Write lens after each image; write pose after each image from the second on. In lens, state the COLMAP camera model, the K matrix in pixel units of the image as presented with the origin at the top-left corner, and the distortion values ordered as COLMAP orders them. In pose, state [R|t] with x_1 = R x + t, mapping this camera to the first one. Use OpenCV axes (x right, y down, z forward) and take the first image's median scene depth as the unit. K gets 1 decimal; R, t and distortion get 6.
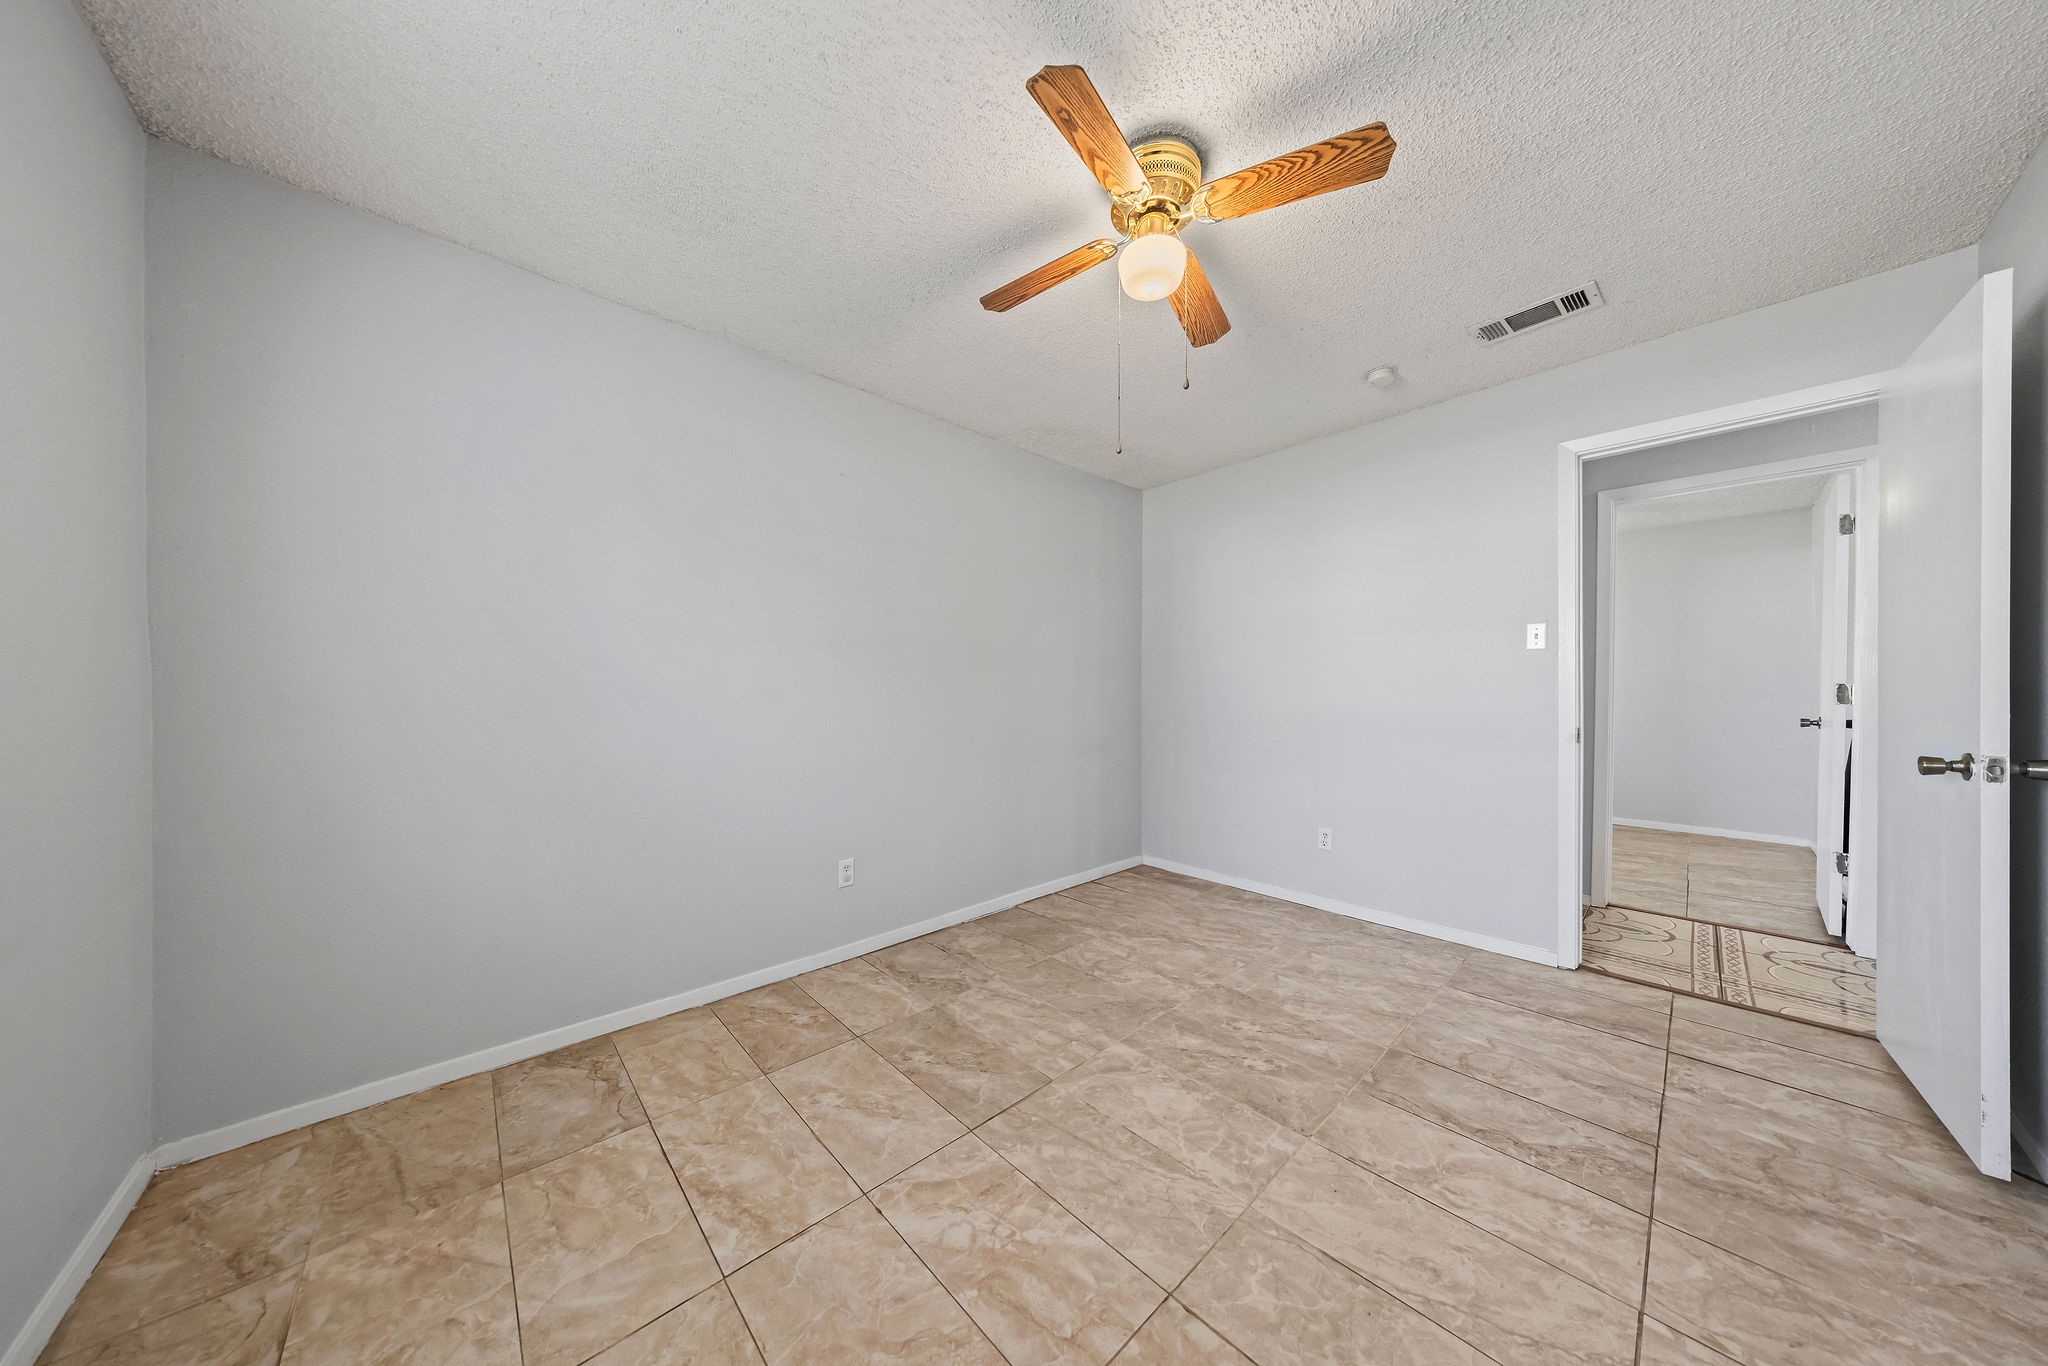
lens RADIAL K [[630.6, 0, 1037.8], [0, 630.6, 690.3], [0, 0, 1]] dist [0.010706, -0.001925]
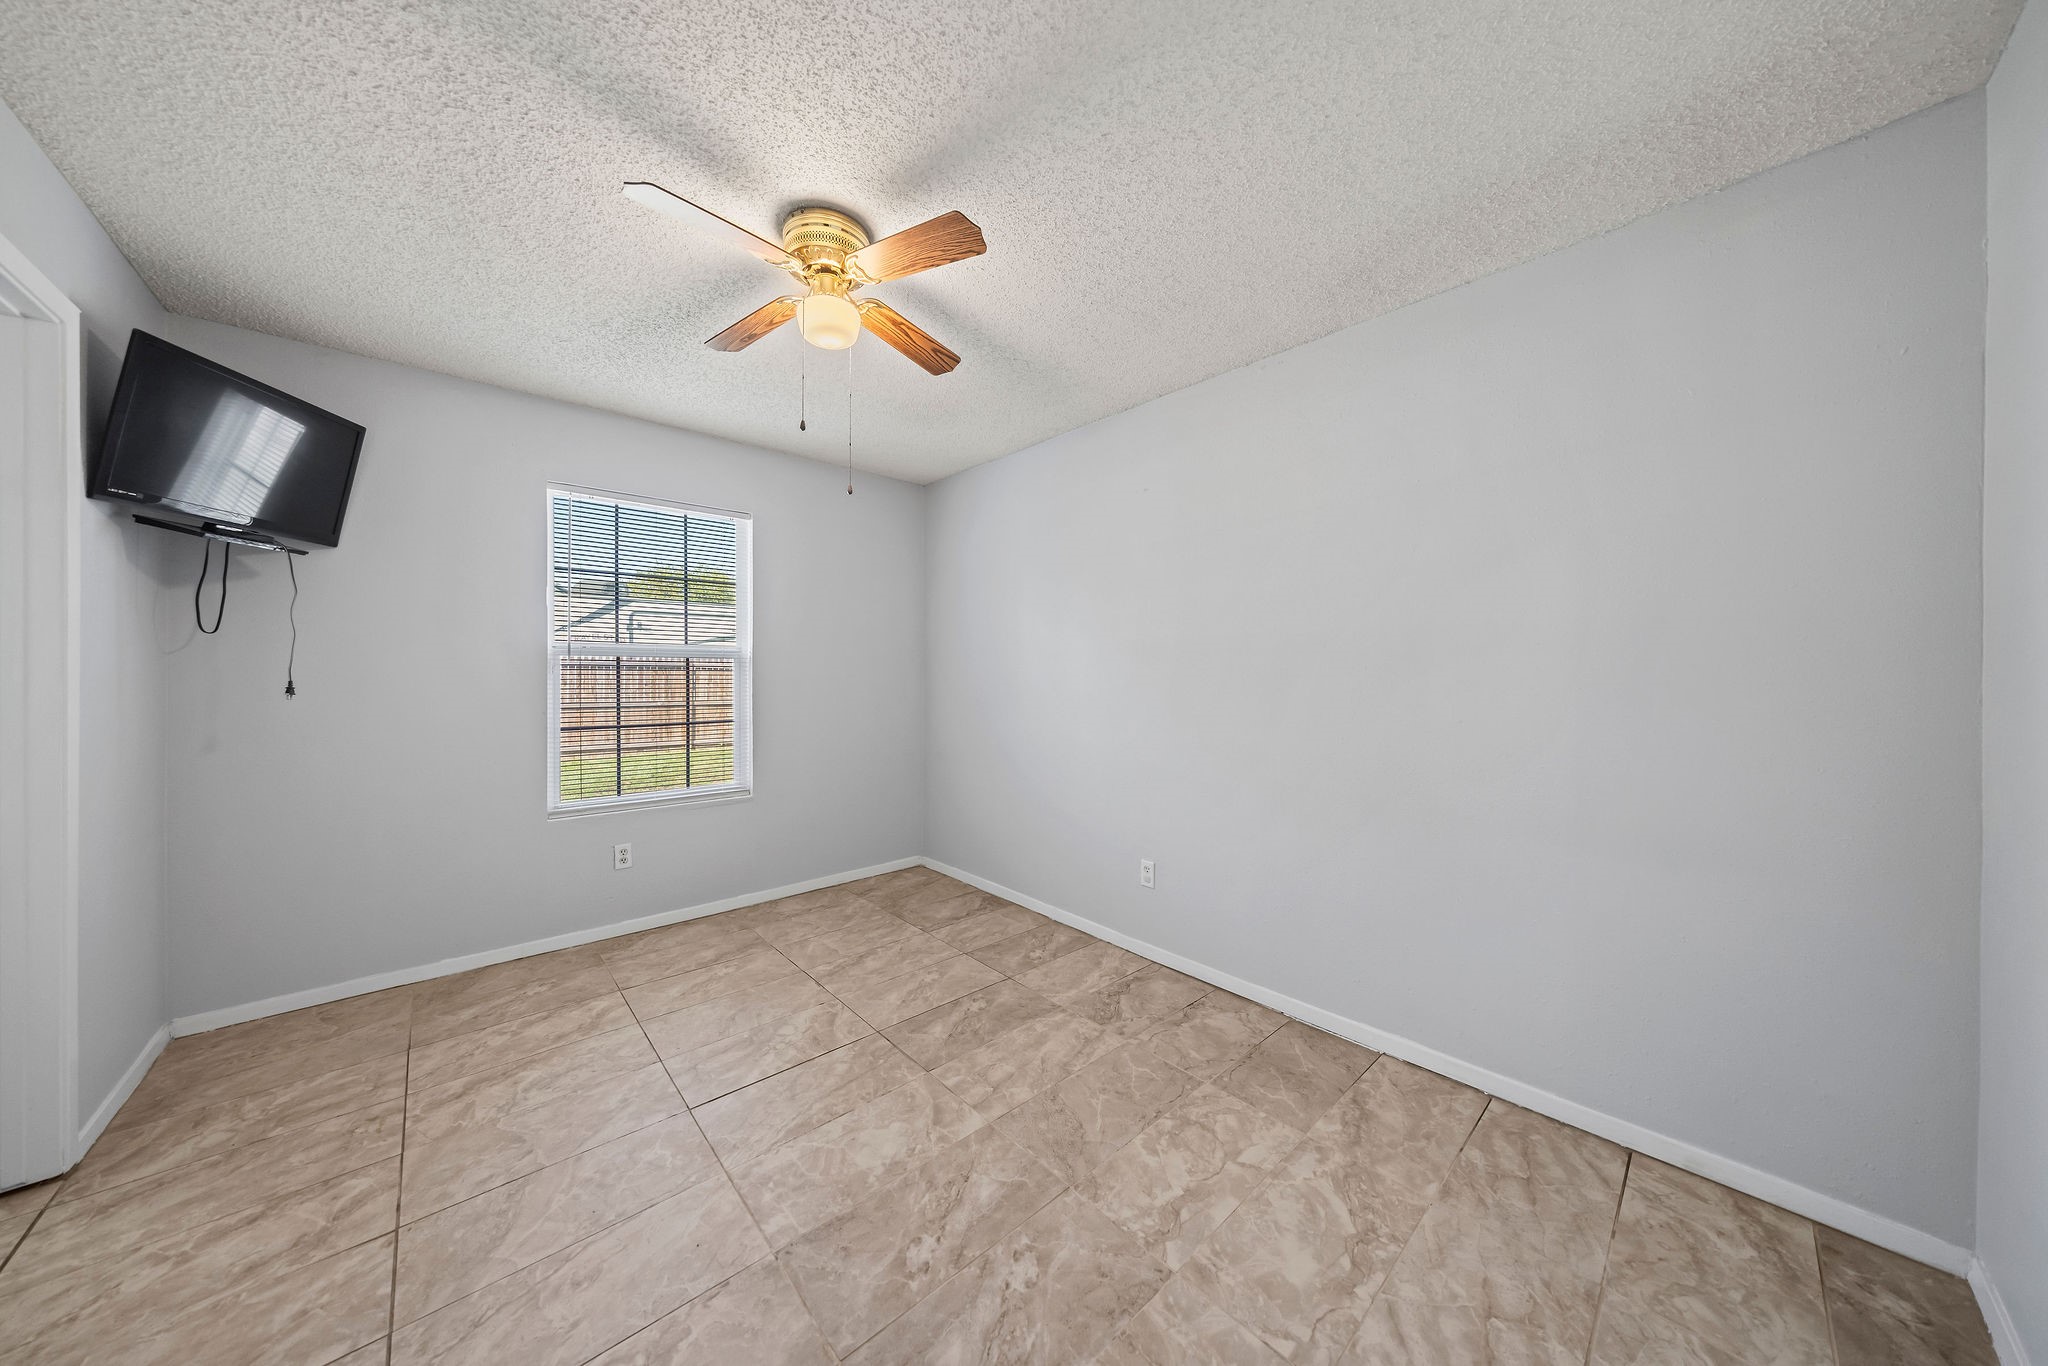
lens RADIAL K [[666.7, 0, 1019.6], [0, 666.7, 678.7], [0, 0, 1]] dist [0.000223, 0.000093]
pose [[-0.038525, 0.010531, -0.999202, 1.122304], [-0.003756, 0.999936, 0.010683, -0.059997], [0.999251, 0.004165, -0.038483, 1.179378]]
